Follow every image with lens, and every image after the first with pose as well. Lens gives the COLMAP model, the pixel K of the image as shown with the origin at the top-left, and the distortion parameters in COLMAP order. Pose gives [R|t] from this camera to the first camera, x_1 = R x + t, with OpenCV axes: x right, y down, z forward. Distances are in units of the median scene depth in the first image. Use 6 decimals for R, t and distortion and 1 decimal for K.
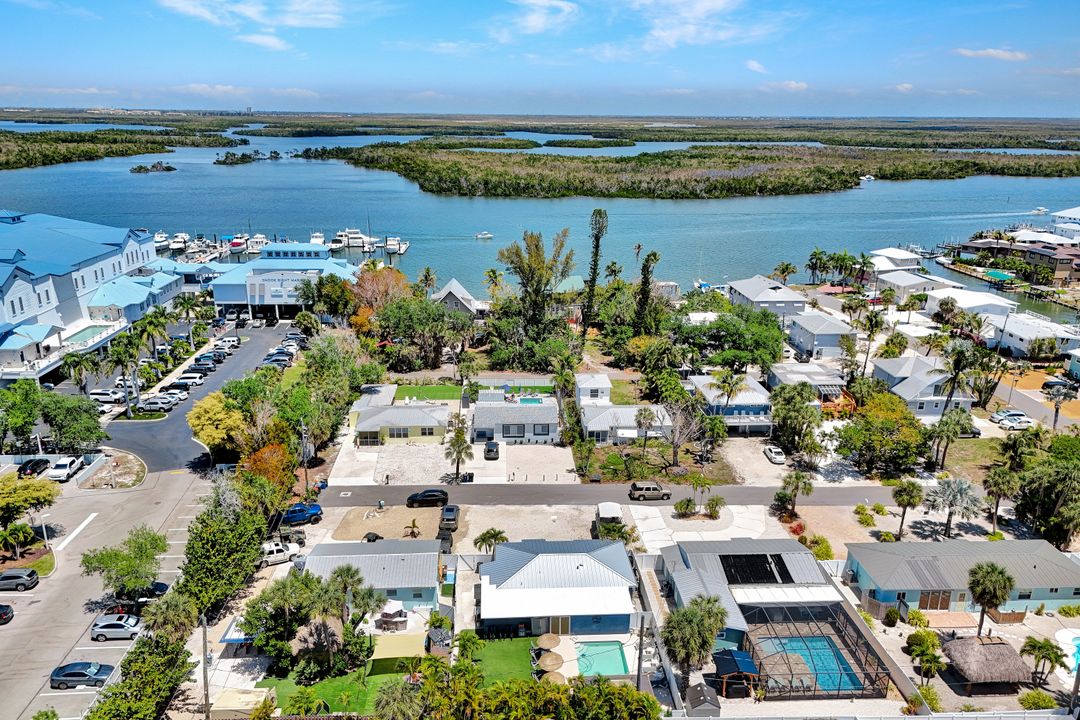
lens RADIAL K [[802.2, 0, 540.0], [0, 802.2, 360.0], [0, 0, 1]] dist [0.039185, -0.003364]
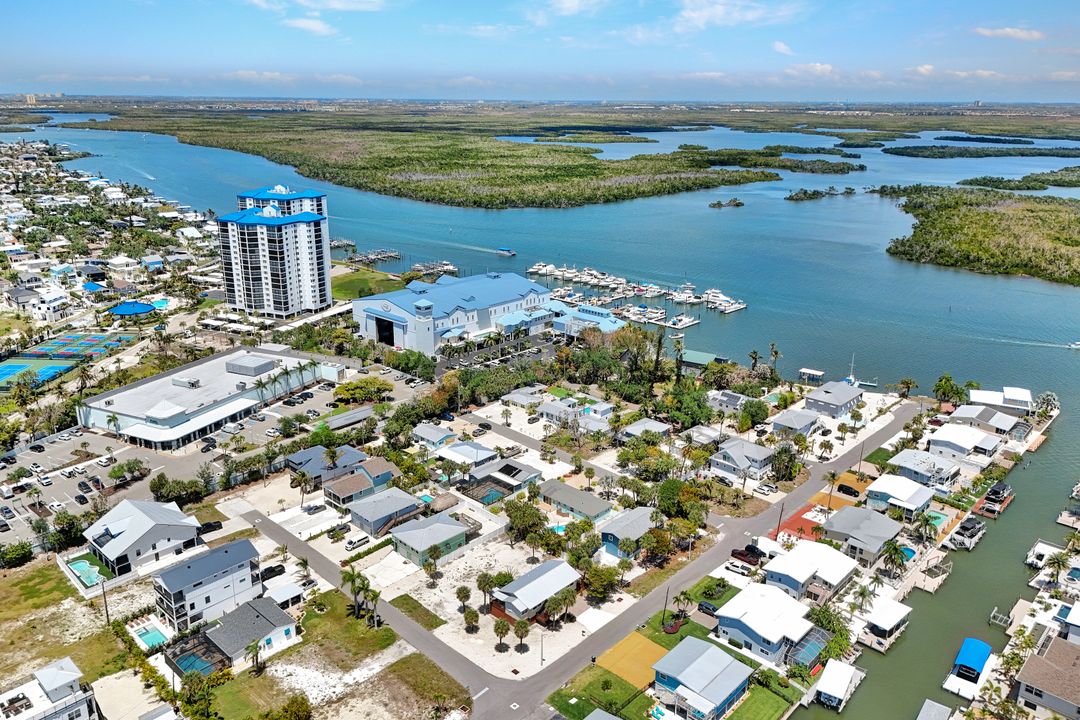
lens RADIAL K [[802.2, 0, 540.0], [0, 802.2, 360.0], [0, 0, 1]] dist [0.039185, -0.003364]
pose [[0.676554, 0.217439, -0.703558, 1.385792], [-0.207241, 0.973017, 0.101431, -0.267840], [0.706629, 0.077183, 0.703362, -0.591804]]
